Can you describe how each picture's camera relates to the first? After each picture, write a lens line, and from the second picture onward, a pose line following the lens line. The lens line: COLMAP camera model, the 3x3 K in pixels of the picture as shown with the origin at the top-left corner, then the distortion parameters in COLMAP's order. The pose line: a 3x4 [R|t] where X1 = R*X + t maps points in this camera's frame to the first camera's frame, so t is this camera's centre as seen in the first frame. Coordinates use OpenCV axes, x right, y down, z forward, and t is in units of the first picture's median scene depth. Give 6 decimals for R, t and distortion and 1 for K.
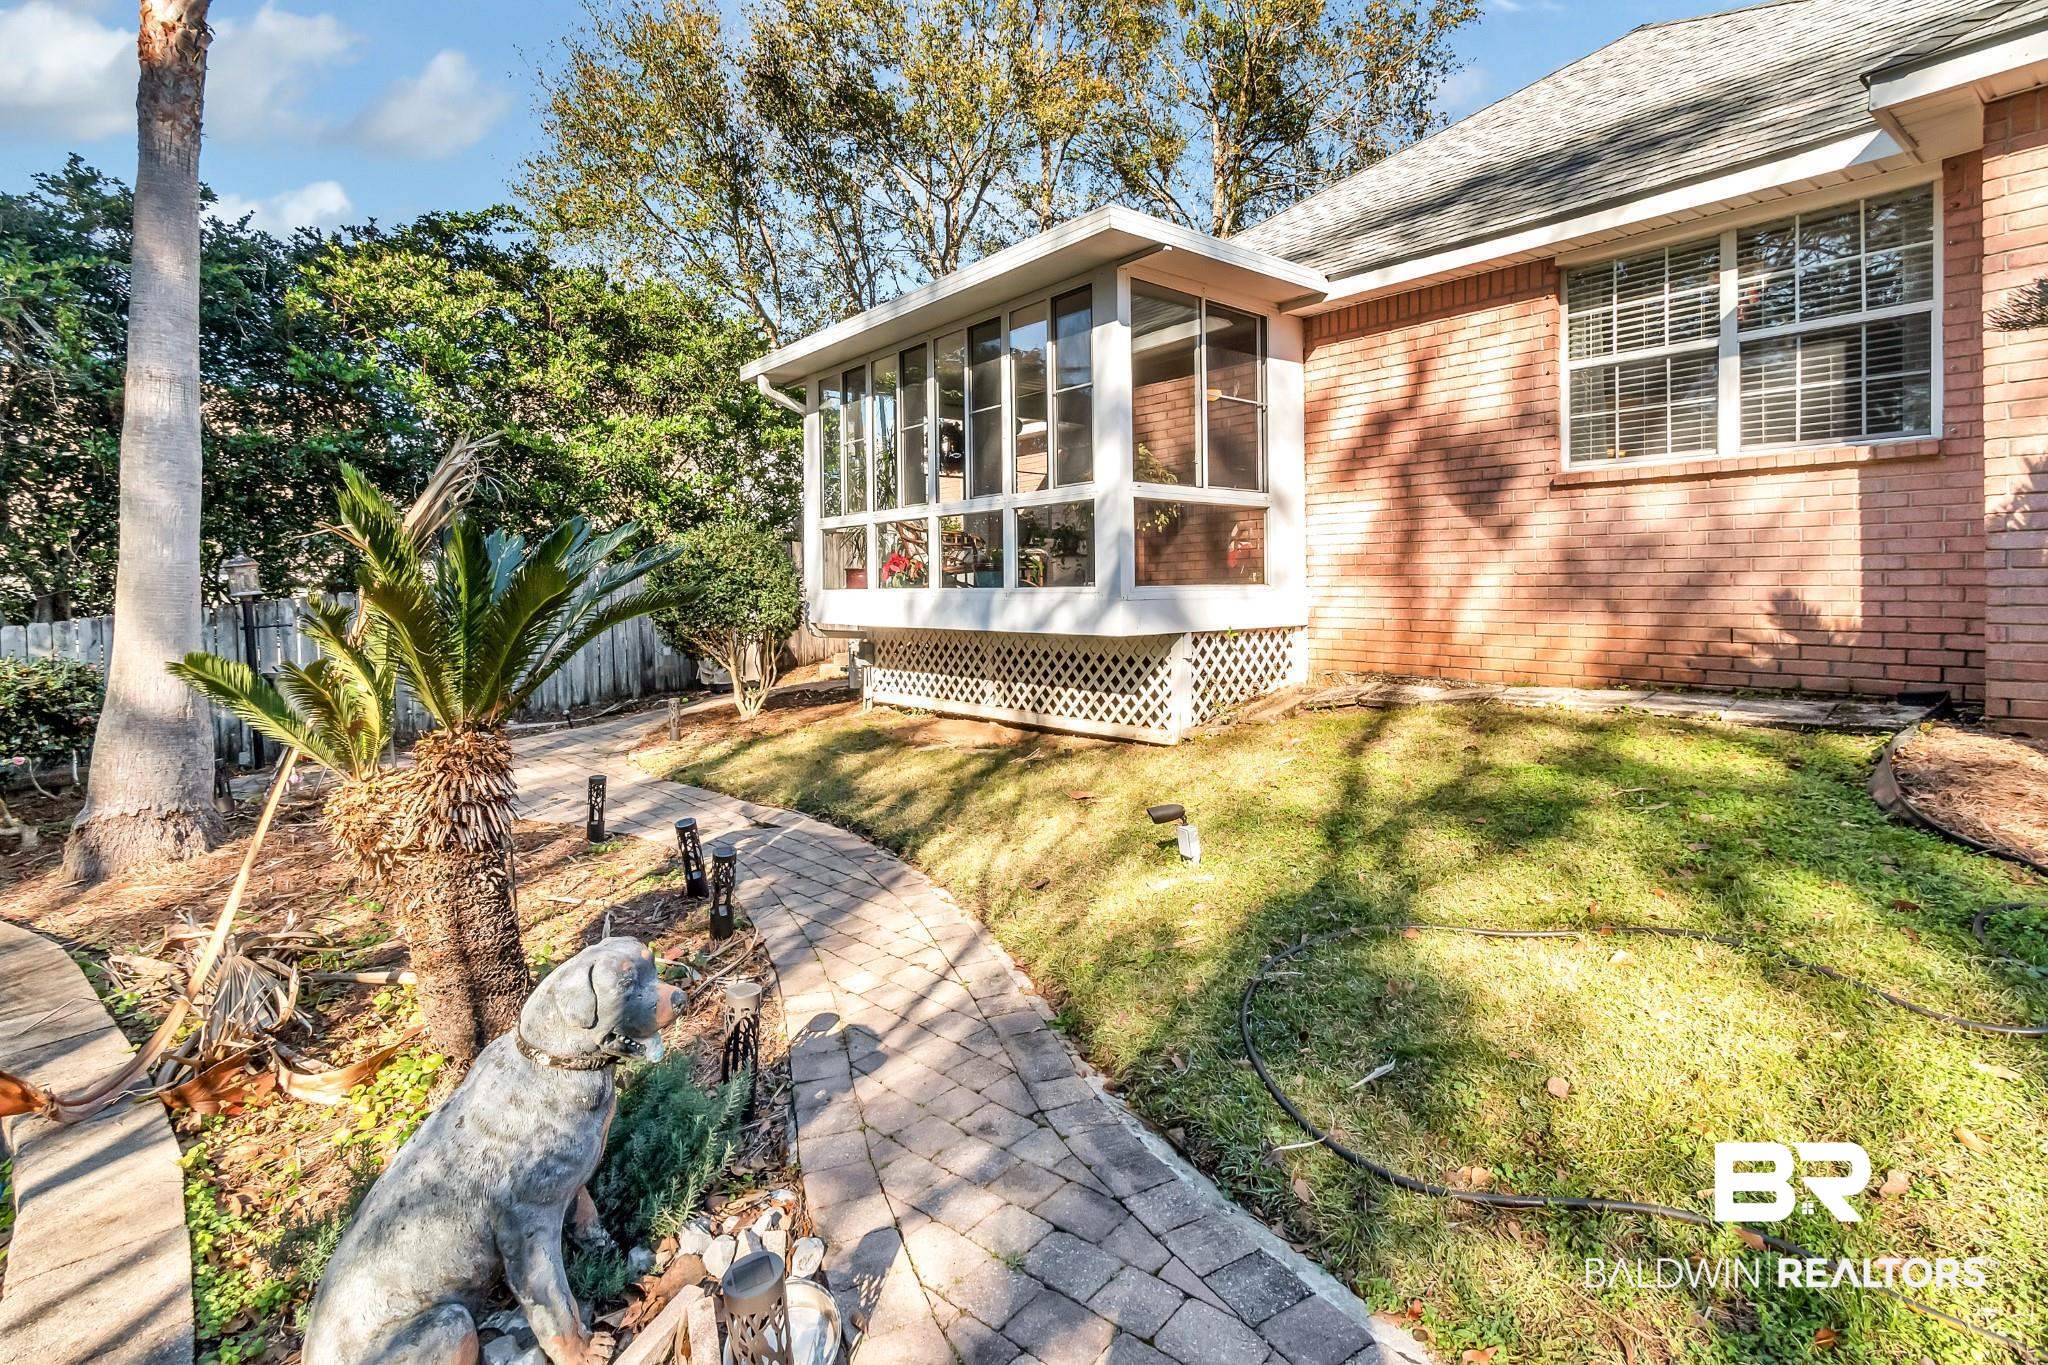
lens RADIAL K [[950.9, 0, 1015.2], [0, 950.9, 593.4], [0, 0, 1]] dist [0.000163, -0.000810]
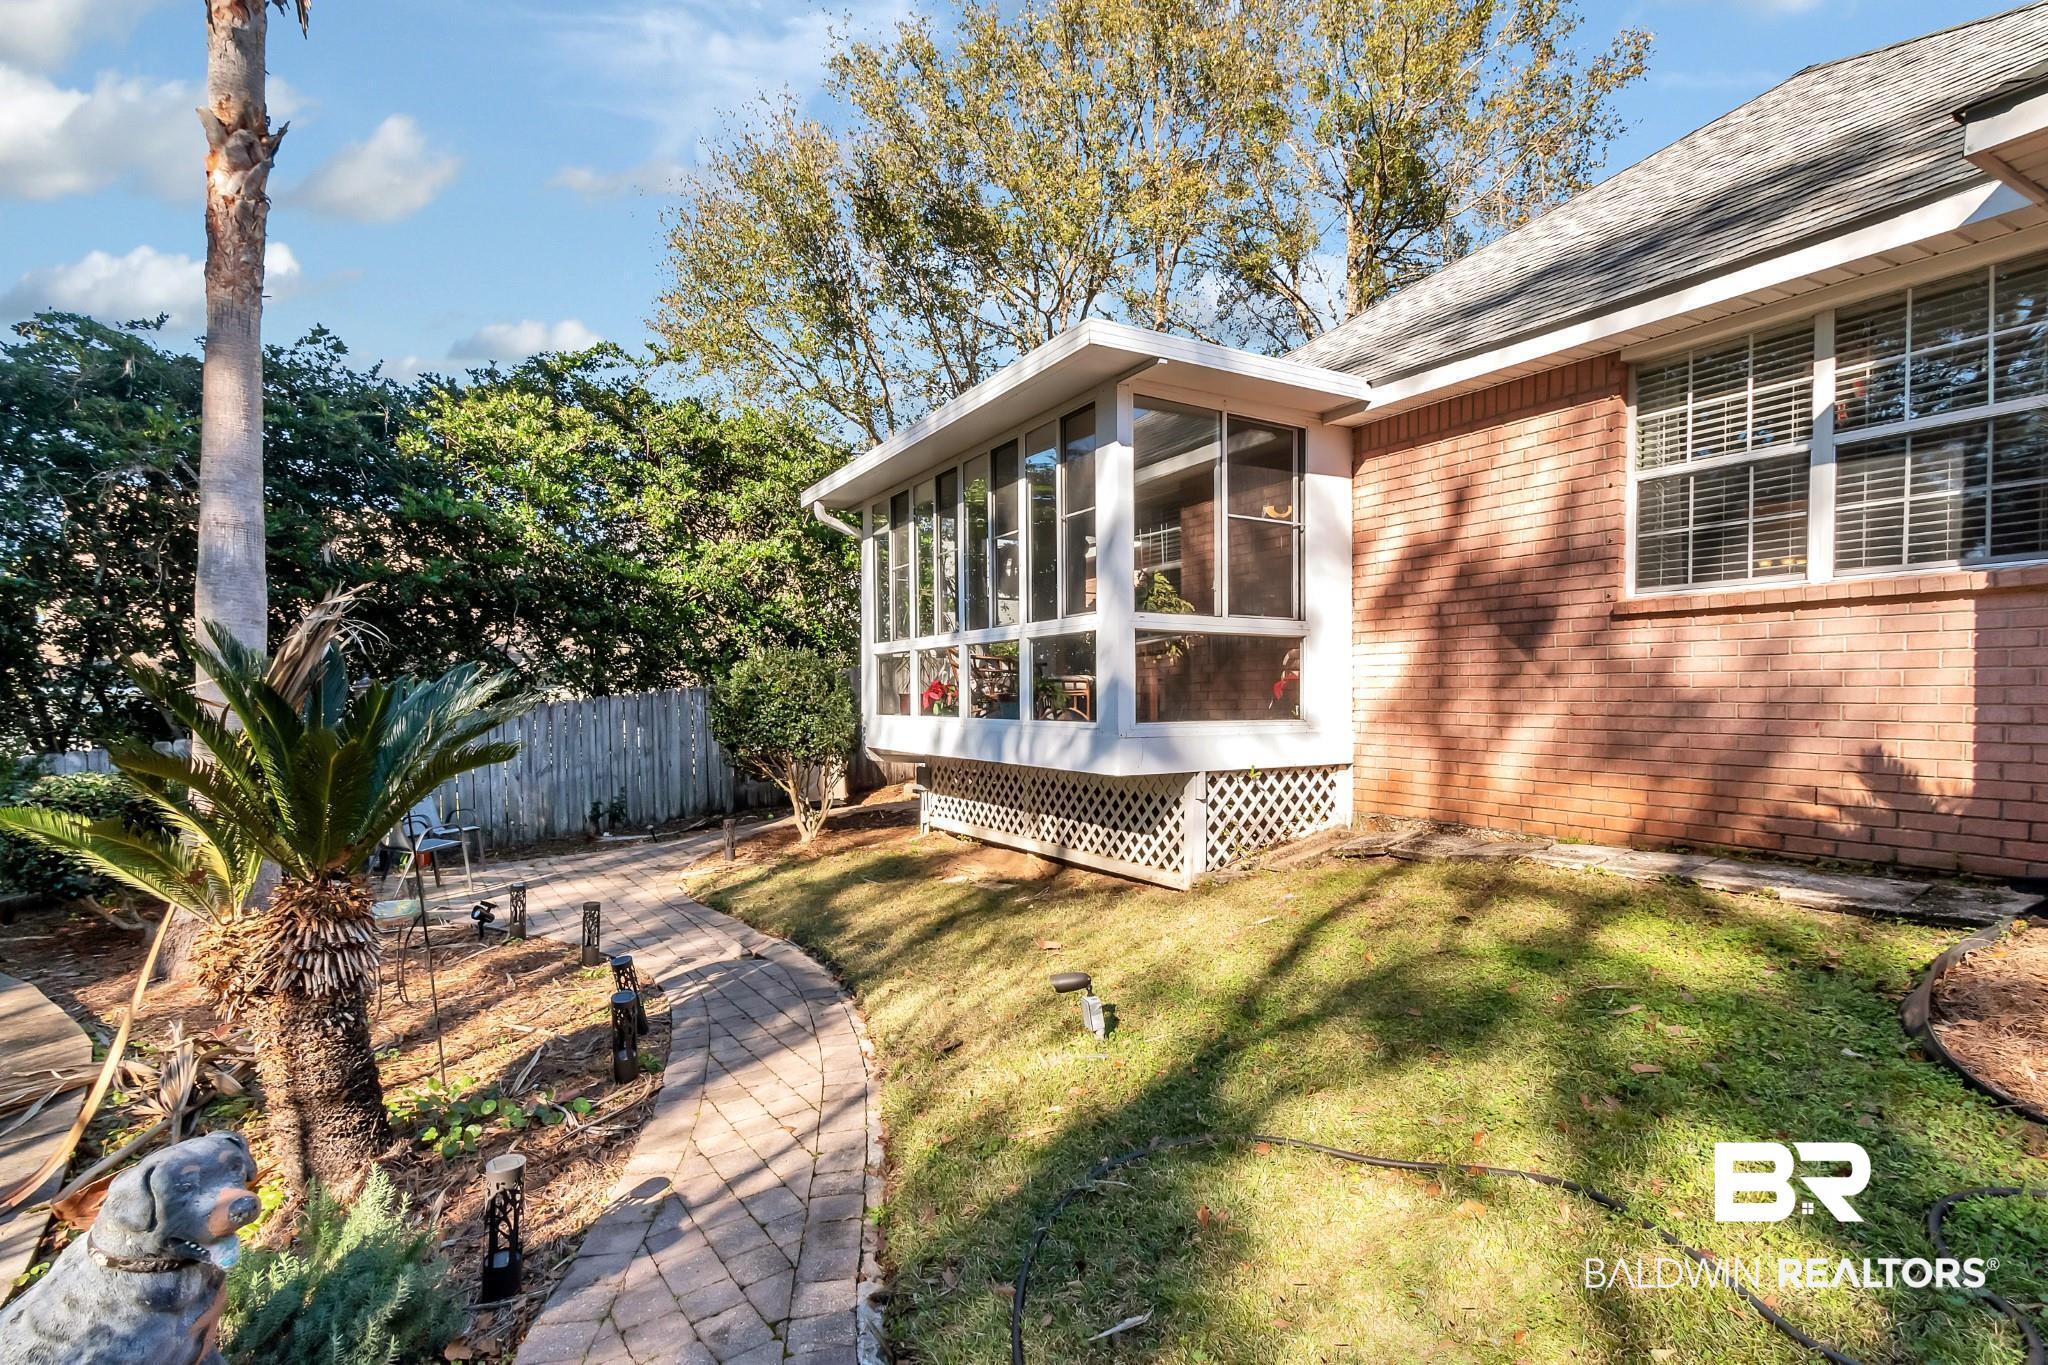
lens RADIAL K [[947.0, 0, 1029.2], [0, 947.0, 723.0], [0, 0, 1]] dist [0.000358, -0.000970]
pose [[0.987772, 0.013101, -0.155354, 0.153825], [-0.009889, 0.999721, 0.021430, -0.024632], [0.155592, -0.019631, 0.987626, 0.049528]]
